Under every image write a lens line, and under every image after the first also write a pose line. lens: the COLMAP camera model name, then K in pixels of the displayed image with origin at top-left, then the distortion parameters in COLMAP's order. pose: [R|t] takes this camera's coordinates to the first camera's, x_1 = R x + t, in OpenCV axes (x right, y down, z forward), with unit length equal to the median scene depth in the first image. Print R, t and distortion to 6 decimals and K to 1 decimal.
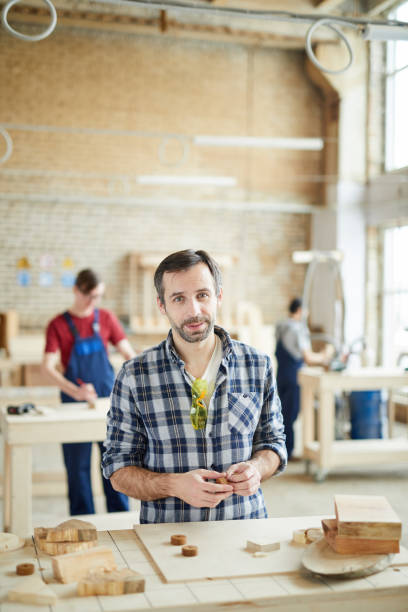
lens RADIAL K [[1435.7, 0, 204.1], [0, 1435.7, 375.9], [0, 0, 1]] dist [-0.447229, 0.087421]
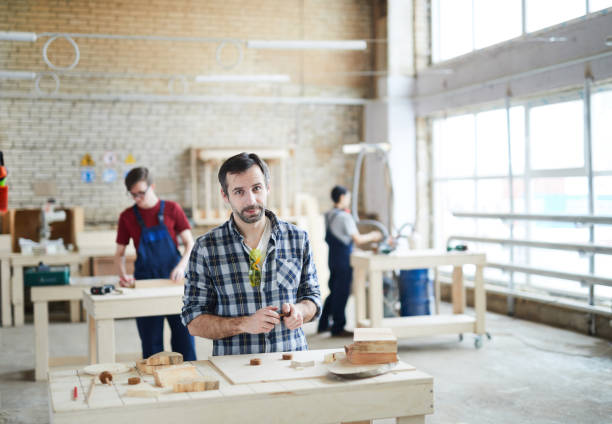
lens RADIAL K [[647.4, 0, 305.4], [0, 647.4, 193.0], [0, 0, 1]] dist [-0.001192, 0.003412]
pose [[0.995843, -0.026576, 0.087118, -0.009685], [0.030528, 0.998549, -0.044355, -0.029071], [-0.085813, 0.046830, 0.995210, 0.506578]]
